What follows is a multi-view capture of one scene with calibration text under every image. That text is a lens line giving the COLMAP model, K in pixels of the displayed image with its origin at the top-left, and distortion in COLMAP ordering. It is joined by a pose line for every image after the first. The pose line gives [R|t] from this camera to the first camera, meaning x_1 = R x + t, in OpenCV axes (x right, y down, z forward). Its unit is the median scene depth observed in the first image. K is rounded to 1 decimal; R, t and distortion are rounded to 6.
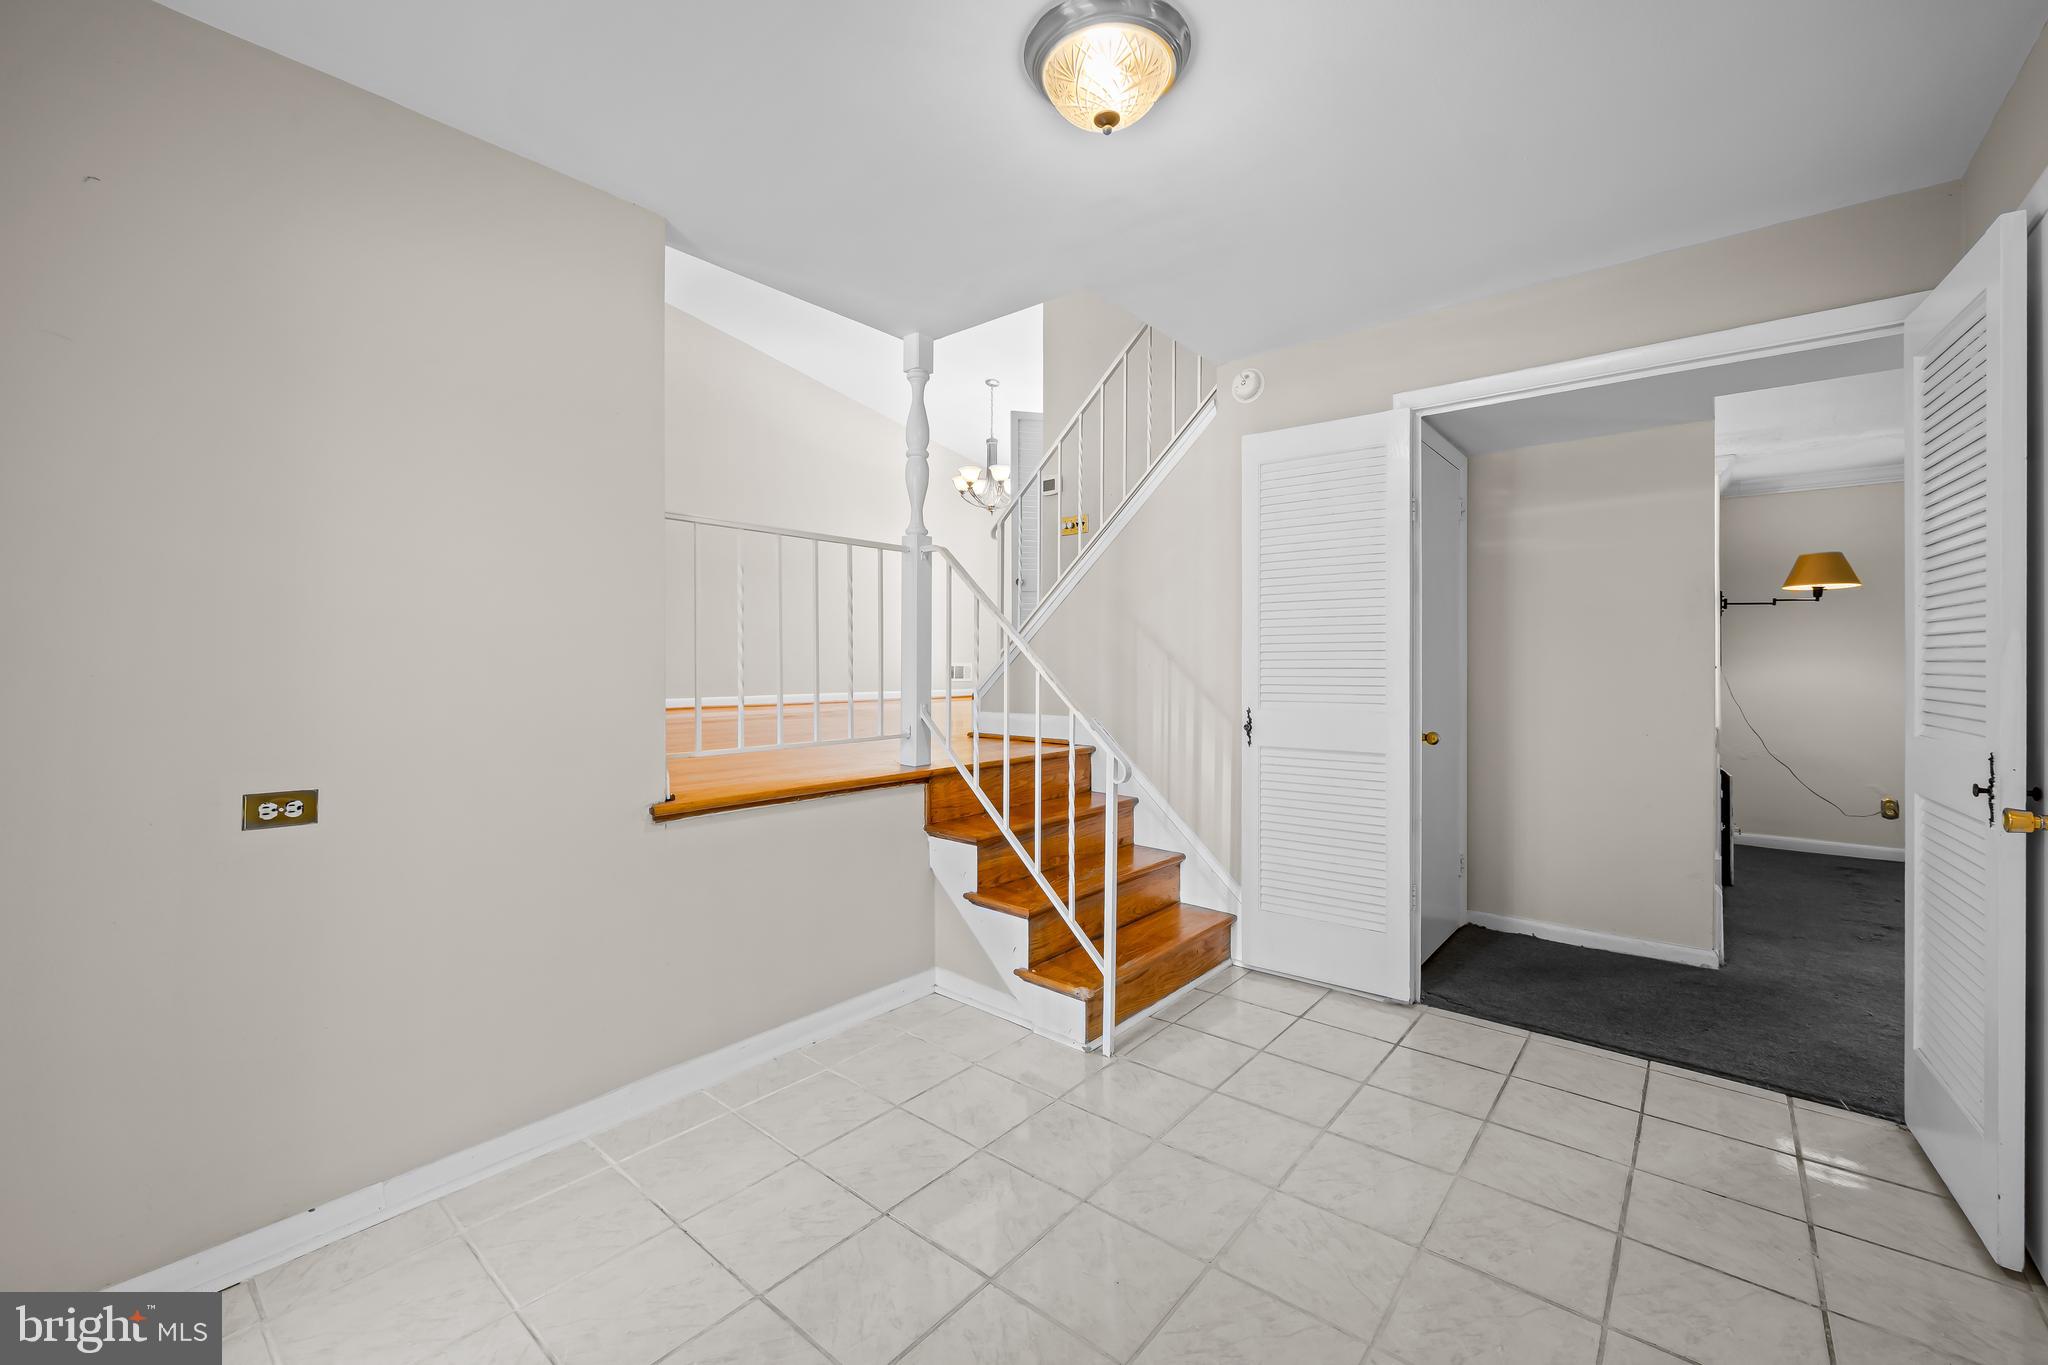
lens RADIAL K [[830.5, 0, 1027.7], [0, 830.5, 662.6], [0, 0, 1]] dist [-0.001432, -0.000225]
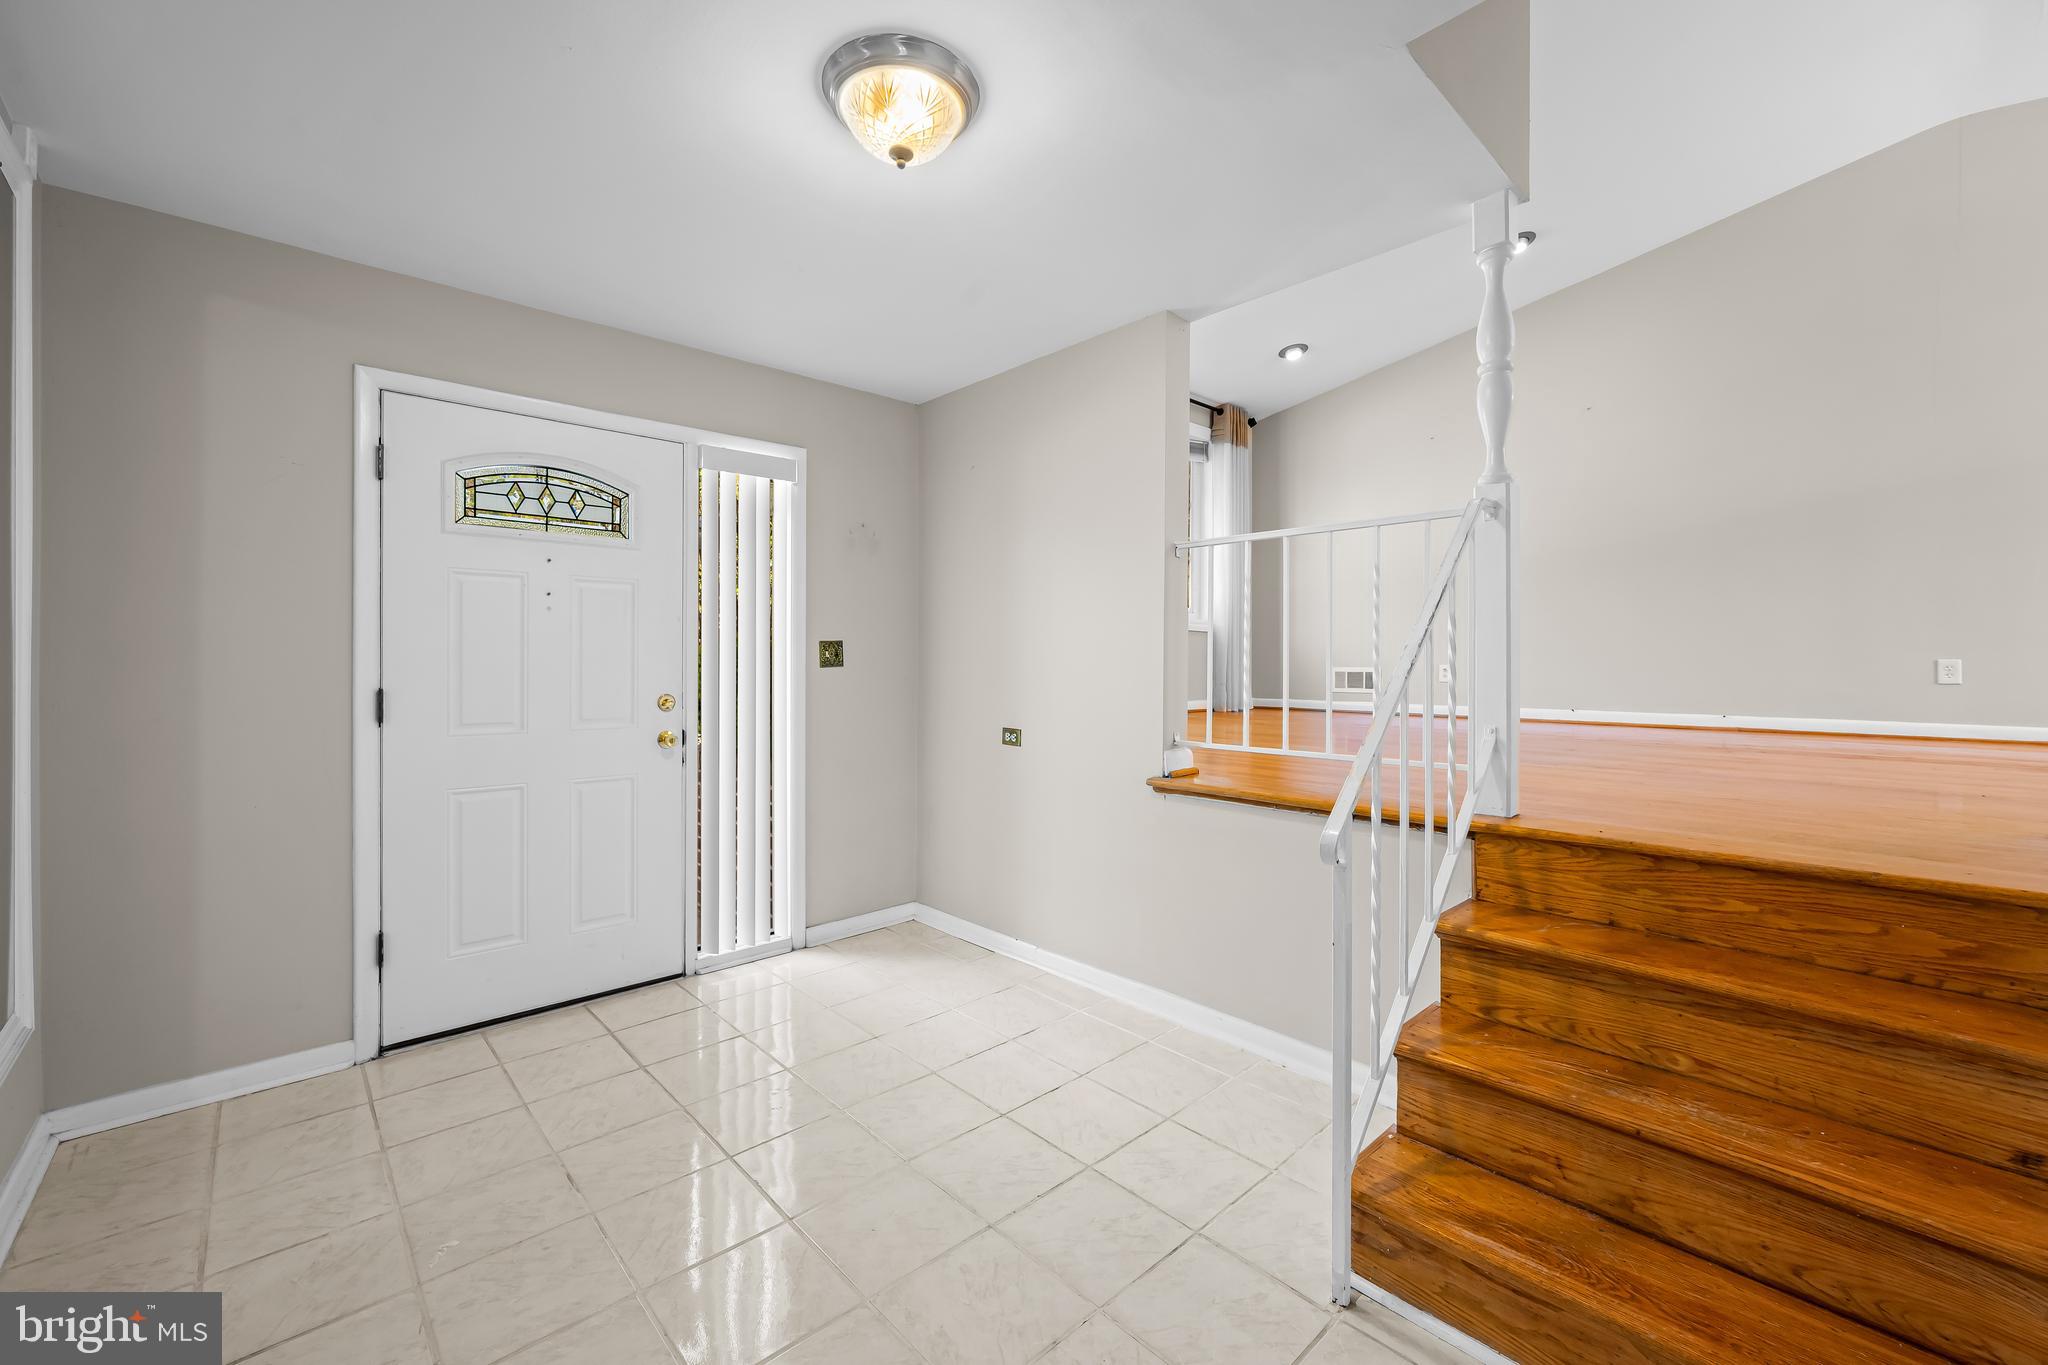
lens RADIAL K [[830.5, 0, 1027.7], [0, 830.5, 662.6], [0, 0, 1]] dist [-0.001432, -0.000225]
pose [[-0.126941, -0.002360, -0.991908, 0.777267], [-0.003897, 0.999991, -0.001880, -0.002640], [0.991903, 0.003627, -0.126949, 0.885383]]
